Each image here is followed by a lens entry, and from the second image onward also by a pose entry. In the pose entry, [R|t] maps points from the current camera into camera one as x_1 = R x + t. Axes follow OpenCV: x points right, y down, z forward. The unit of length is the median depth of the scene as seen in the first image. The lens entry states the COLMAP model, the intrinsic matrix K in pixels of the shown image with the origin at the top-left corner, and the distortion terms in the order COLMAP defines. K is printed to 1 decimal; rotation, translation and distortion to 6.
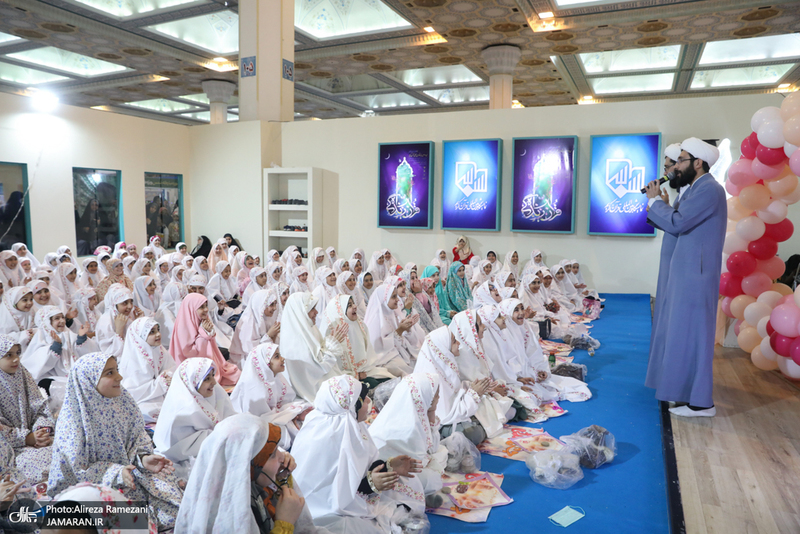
lens RADIAL K [[545.4, 0, 403.0], [0, 545.4, 268.2], [0, 0, 1]] dist [0.005478, 0.011146]
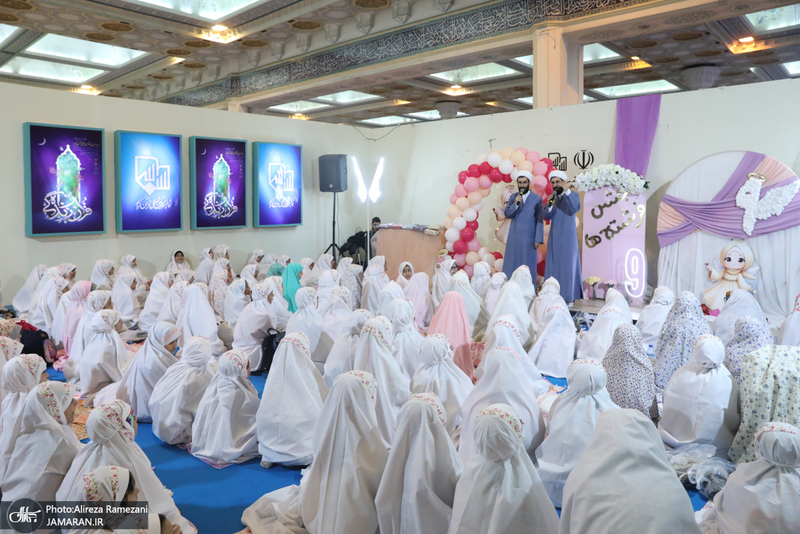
lens RADIAL K [[545.4, 0, 425.2], [0, 545.4, 246.8], [0, 0, 1]] dist [0.005478, 0.011146]
pose [[0.326647, -0.094416, 0.940419, -0.587640], [0.119585, 0.991130, 0.057970, -0.041956], [-0.937551, 0.093524, 0.335041, 0.265401]]
